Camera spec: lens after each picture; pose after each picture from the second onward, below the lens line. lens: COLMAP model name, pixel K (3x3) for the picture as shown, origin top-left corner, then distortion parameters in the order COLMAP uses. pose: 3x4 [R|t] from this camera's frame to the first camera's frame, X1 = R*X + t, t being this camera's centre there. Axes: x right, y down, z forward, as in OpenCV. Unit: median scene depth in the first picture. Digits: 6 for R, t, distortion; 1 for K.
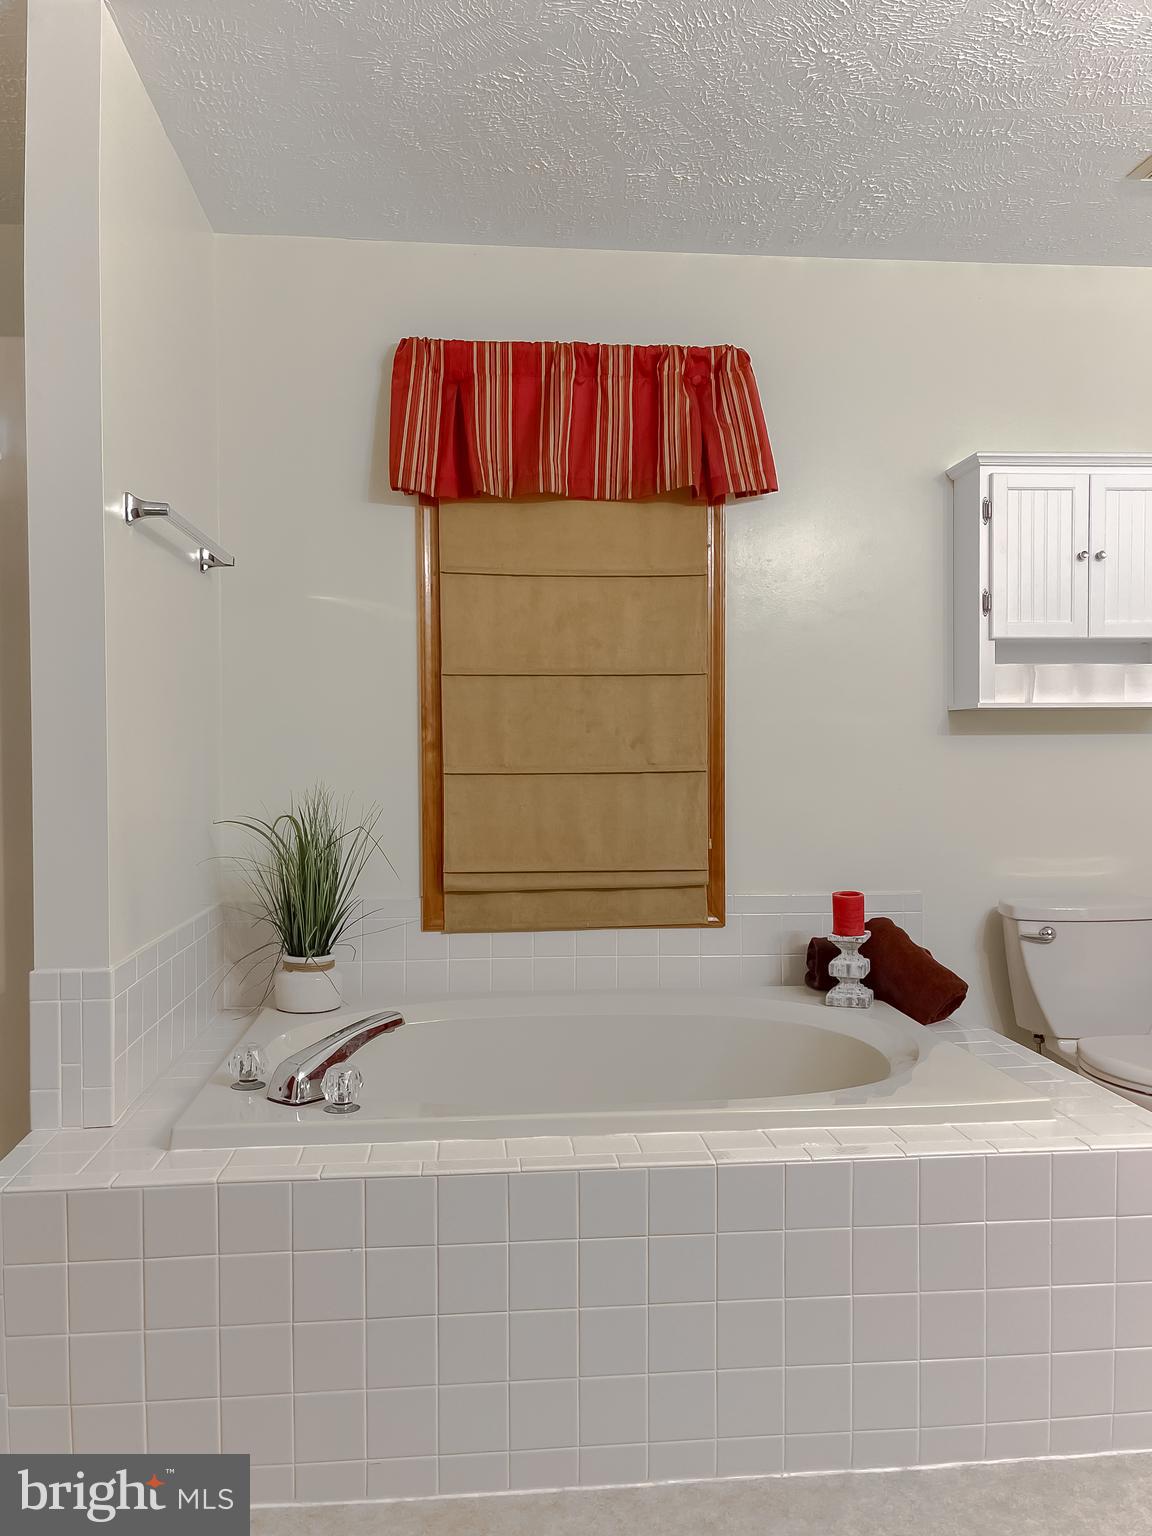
lens RADIAL K [[1184.4, 0, 572.0], [0, 1184.4, 764.2], [0, 0, 1]] dist [0.034411, -0.031910]
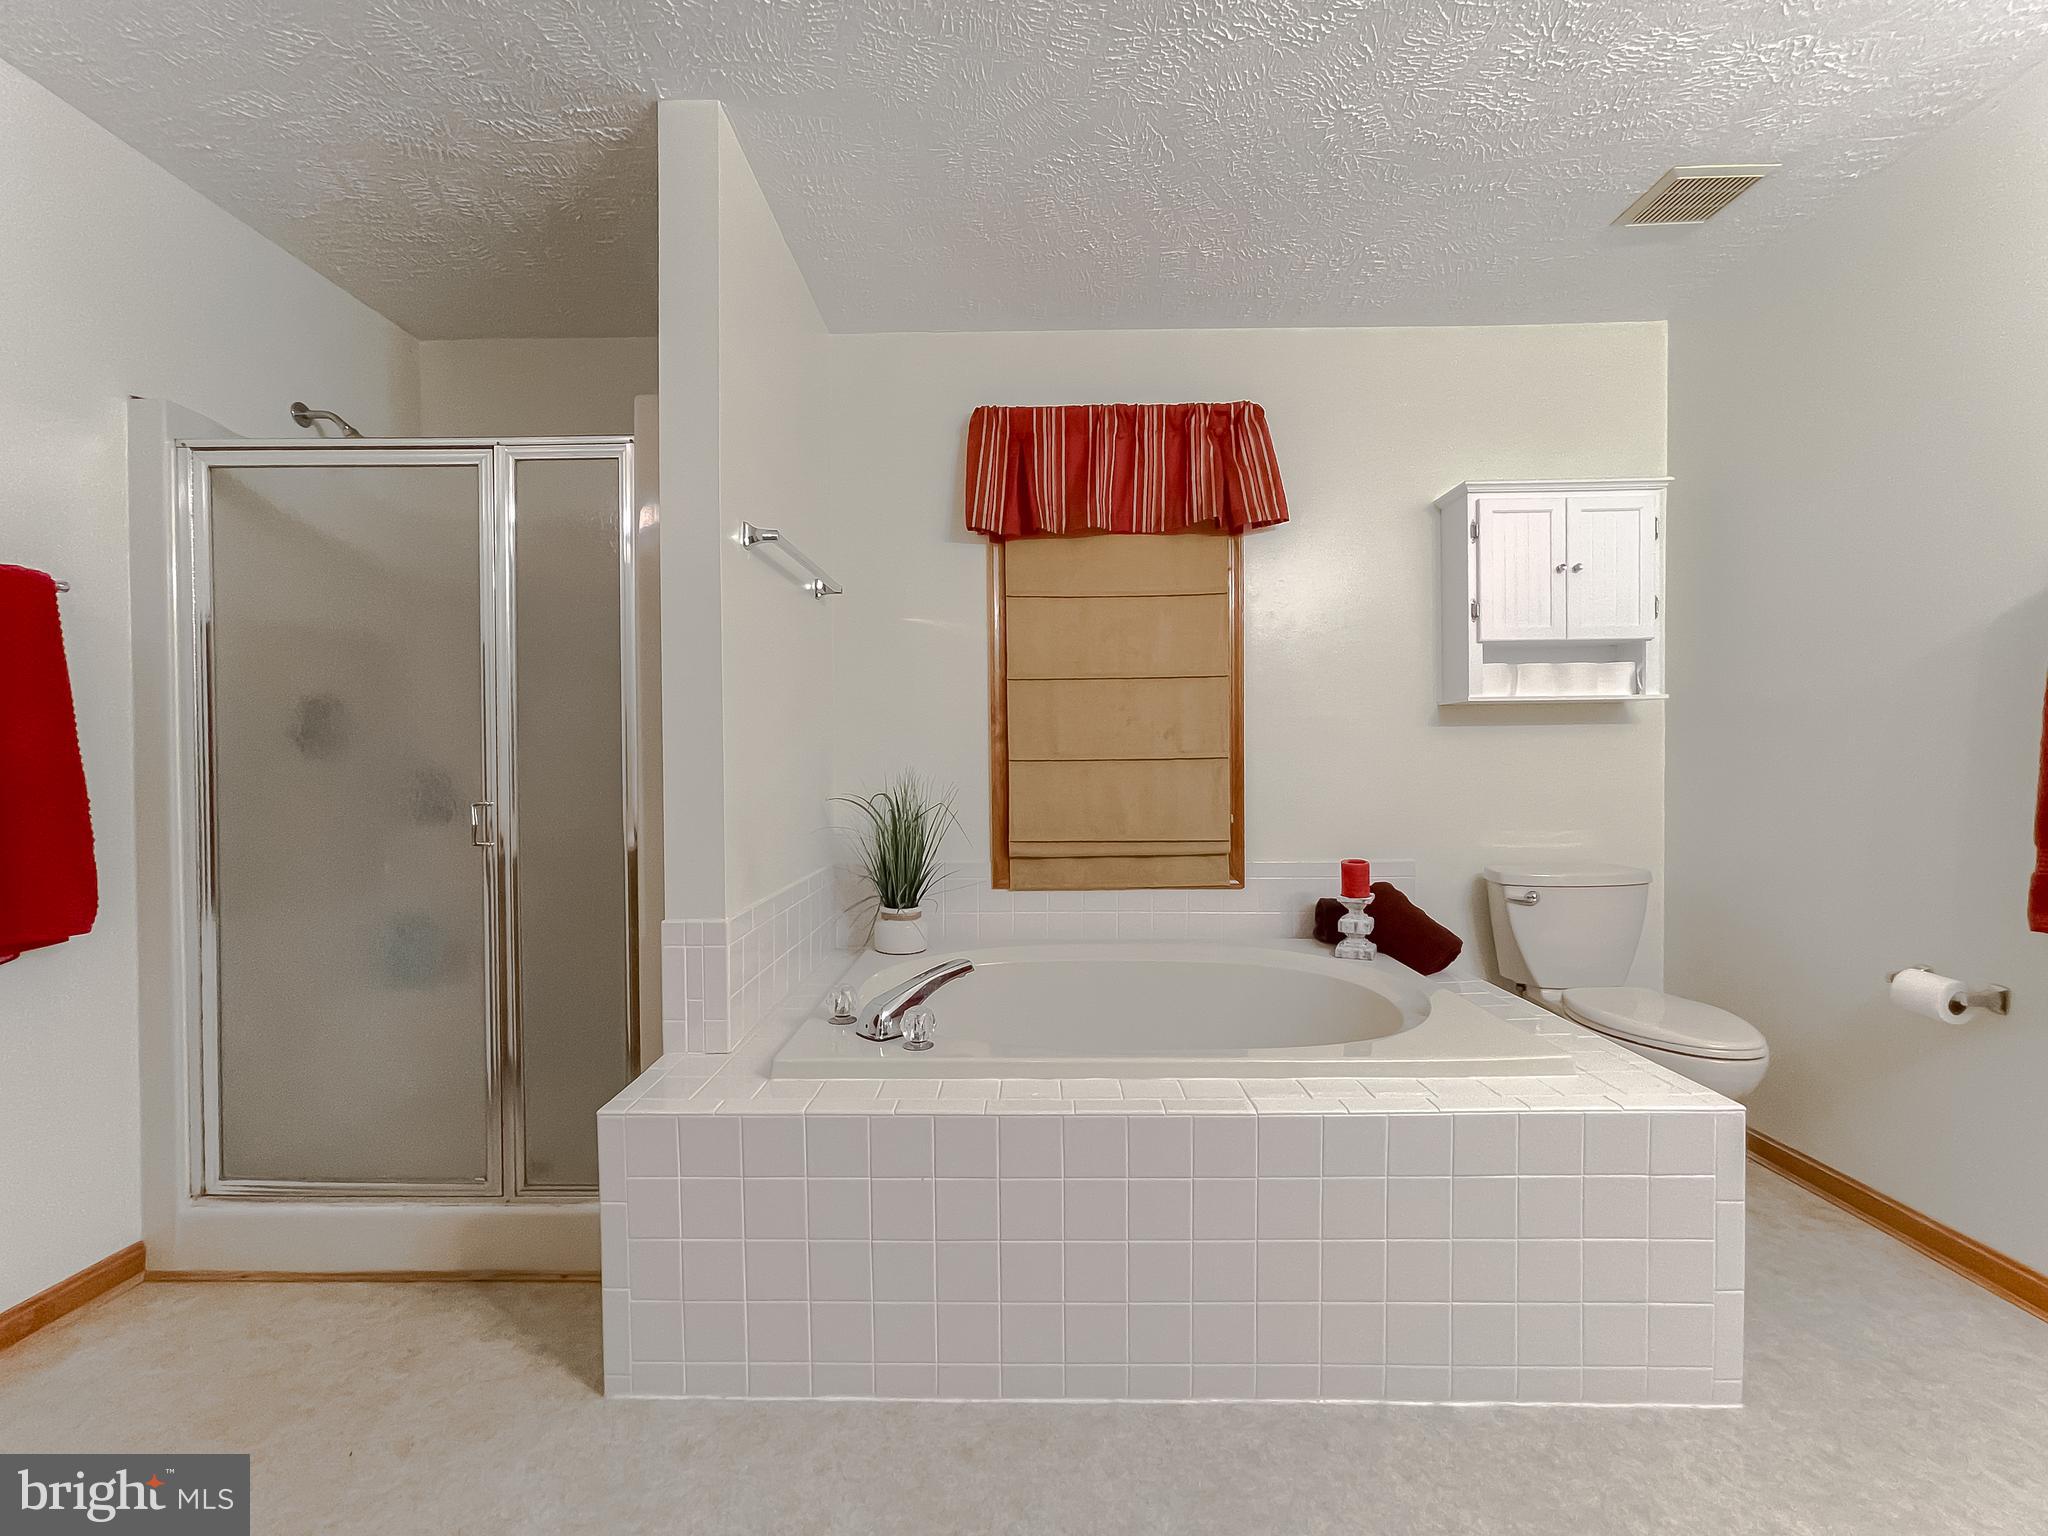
lens RADIAL K [[858.5, 0, 1026.2], [0, 858.5, 763.1], [0, 0, 1]] dist [-0.005447, 0.000452]
pose [[0.995382, -0.002367, -0.095960, -0.006794], [0.002347, 0.999997, -0.000319, 0.012069], [0.095961, 0.000093, 0.995385, 0.129752]]
